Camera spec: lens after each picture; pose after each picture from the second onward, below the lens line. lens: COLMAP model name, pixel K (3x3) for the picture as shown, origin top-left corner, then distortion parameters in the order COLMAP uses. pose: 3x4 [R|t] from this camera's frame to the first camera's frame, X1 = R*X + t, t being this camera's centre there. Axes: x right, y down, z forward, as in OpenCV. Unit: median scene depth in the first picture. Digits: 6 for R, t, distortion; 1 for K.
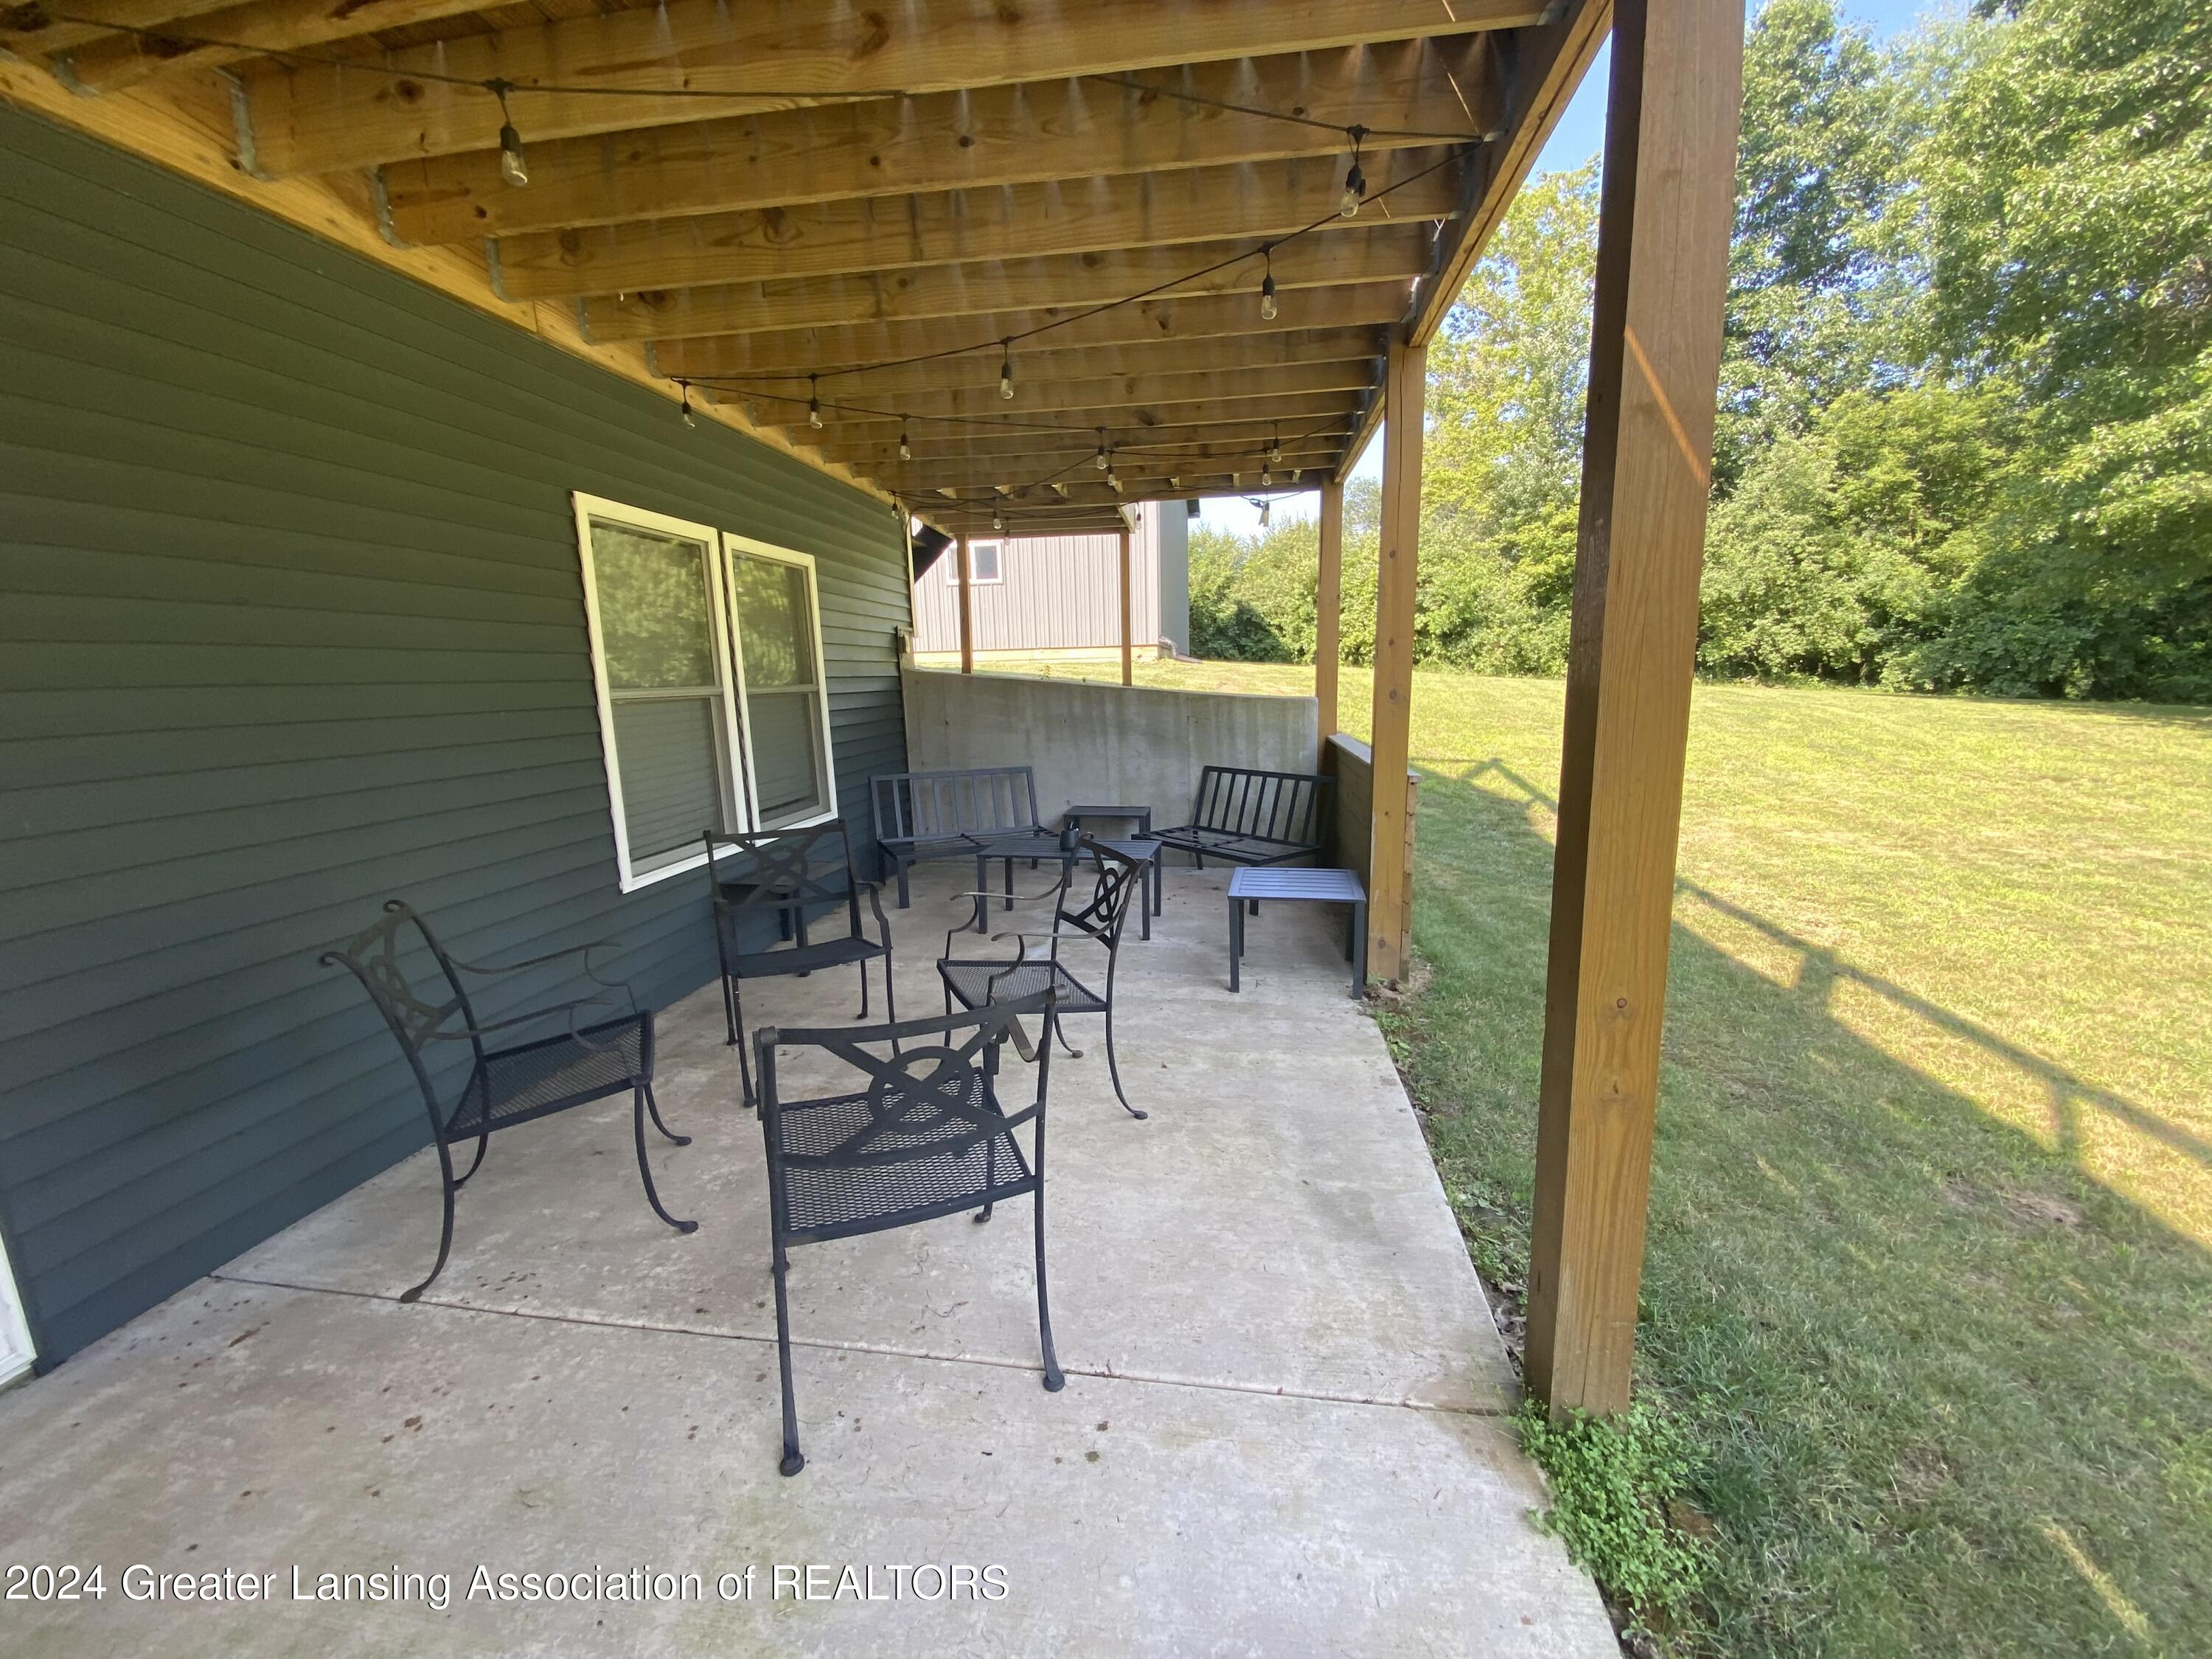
lens RADIAL K [[896.2, 0, 1106.0], [0, 896.2, 829.5], [0, 0, 1]] dist [-0.000665, -0.012518]
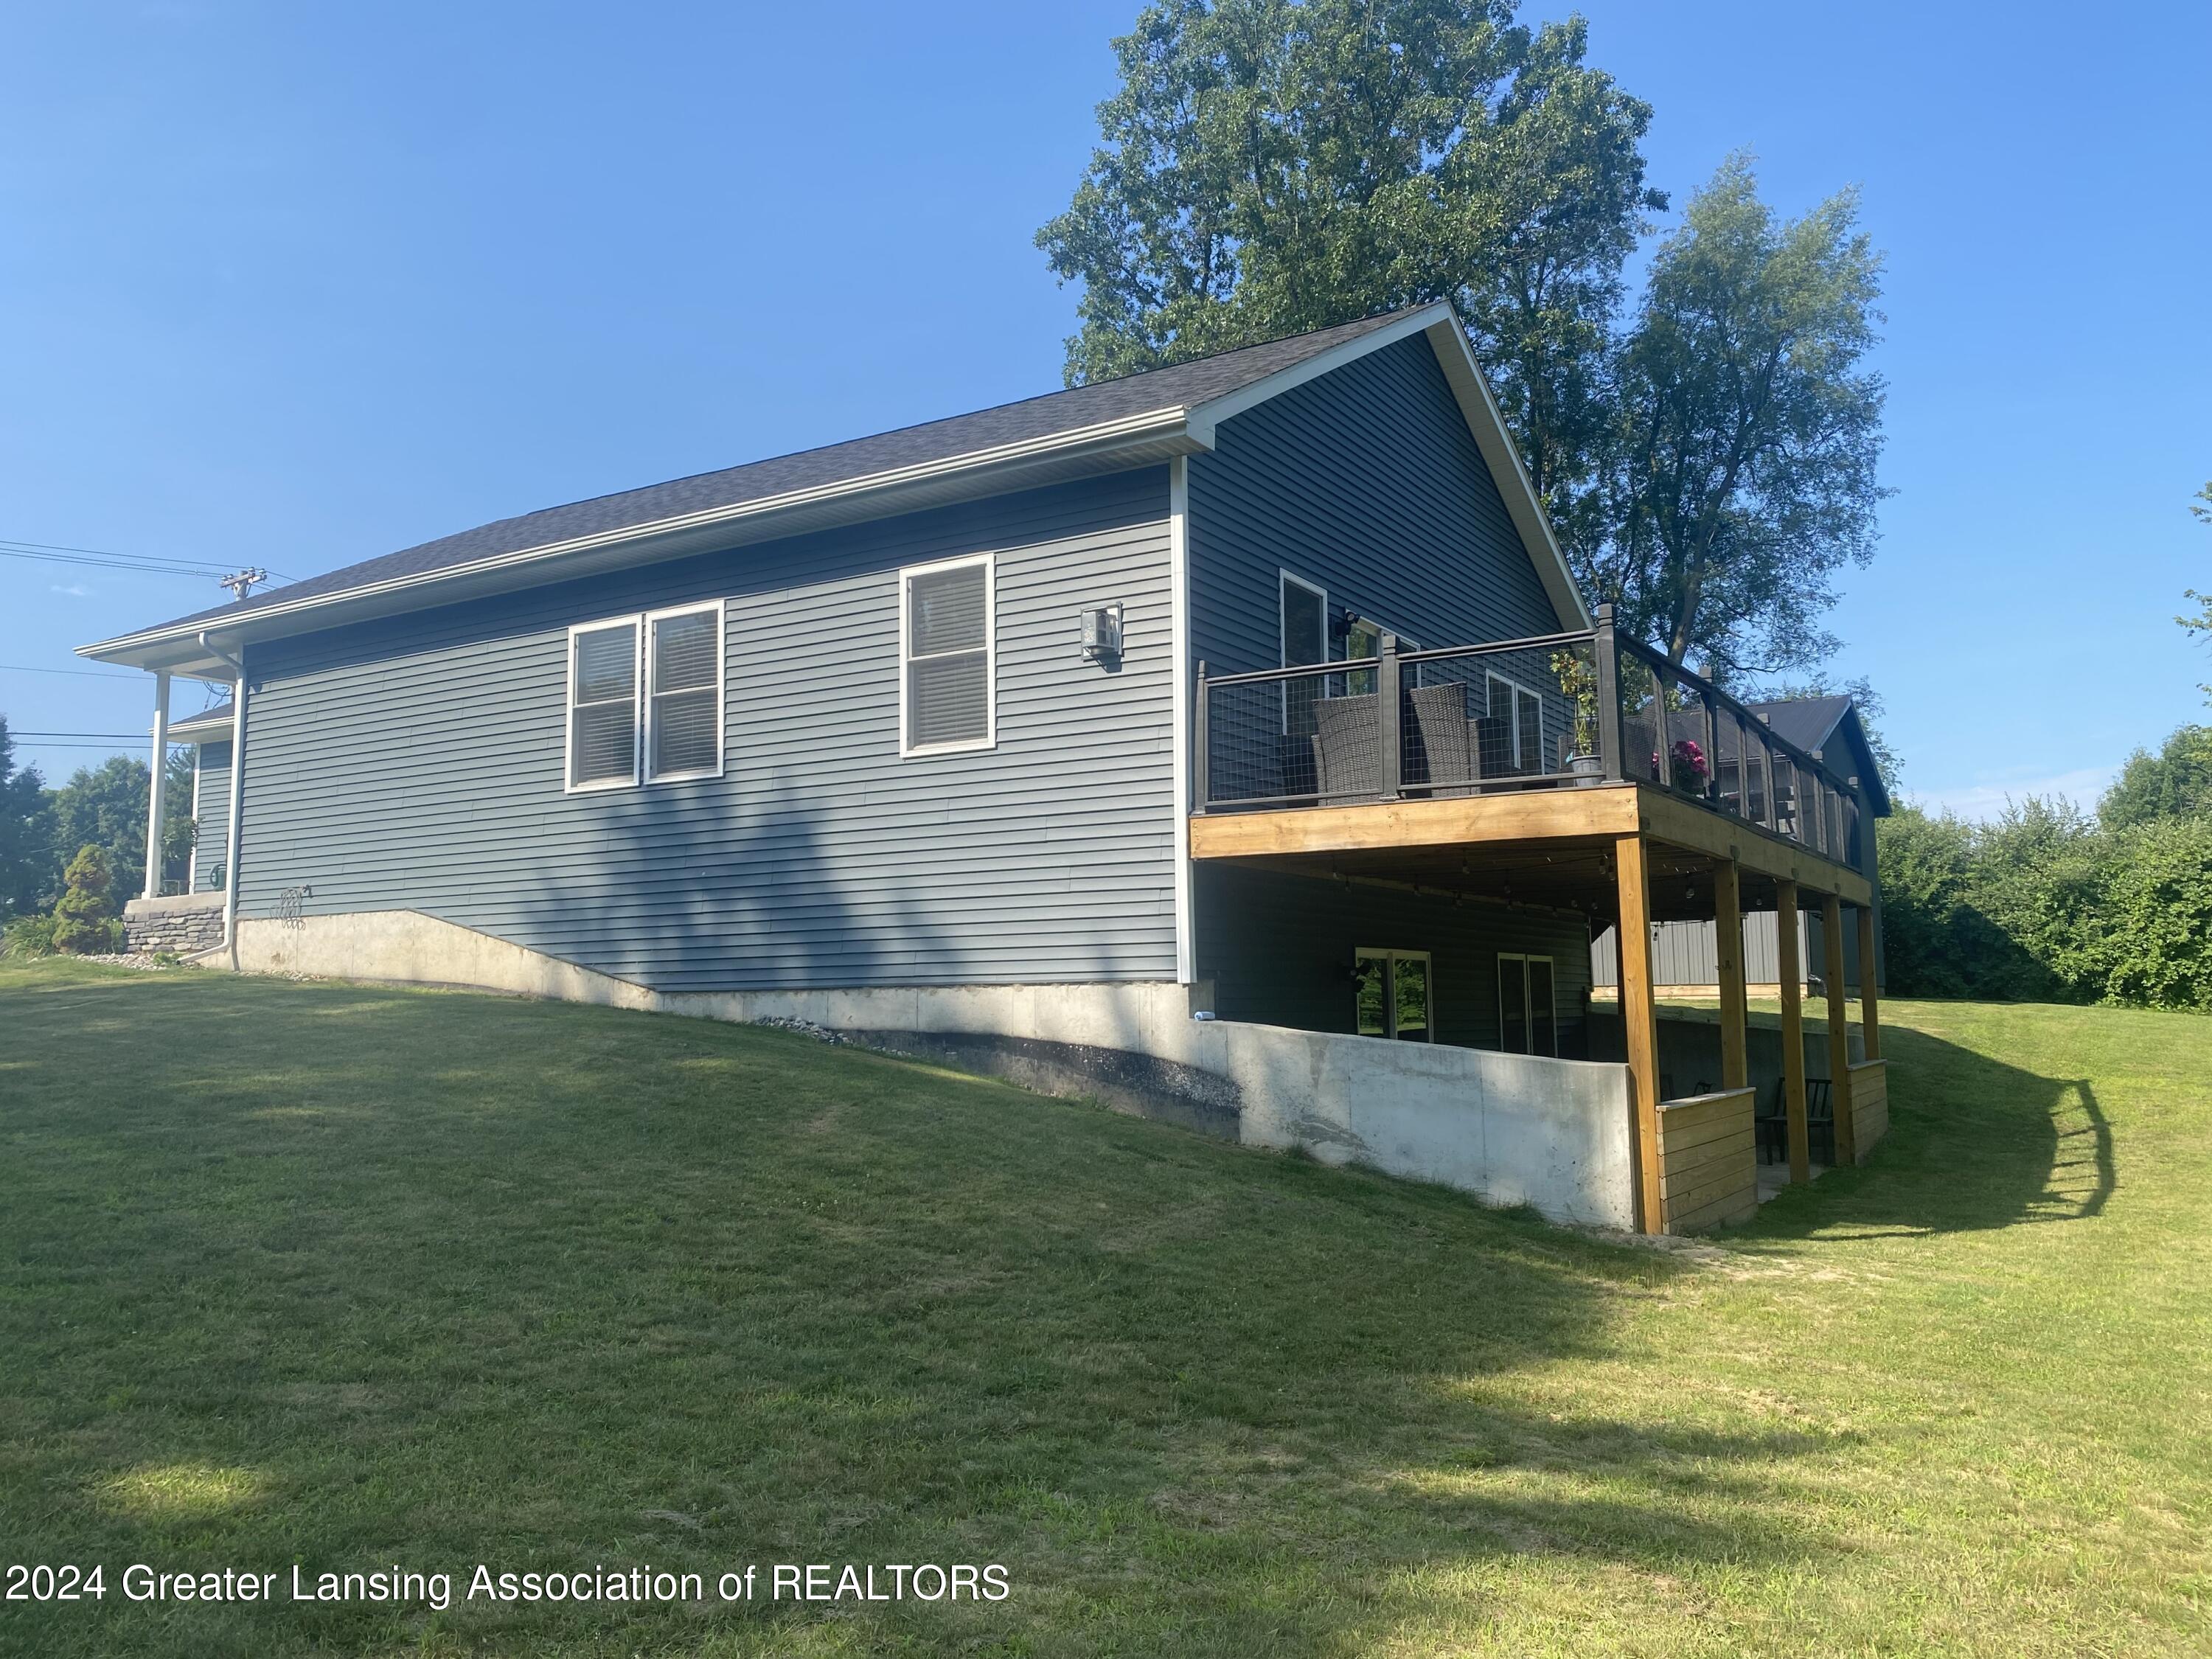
lens RADIAL K [[1698.6, 0, 1106.0], [0, 1698.6, 829.5], [0, 0, 1]] dist [0.003880, 0.002144]
pose [[0.916862, -0.025571, -0.398385, 0.061144], [-0.083420, 0.963642, -0.253841, 0.097389], [0.390391, 0.265971, 0.881393, -0.550465]]
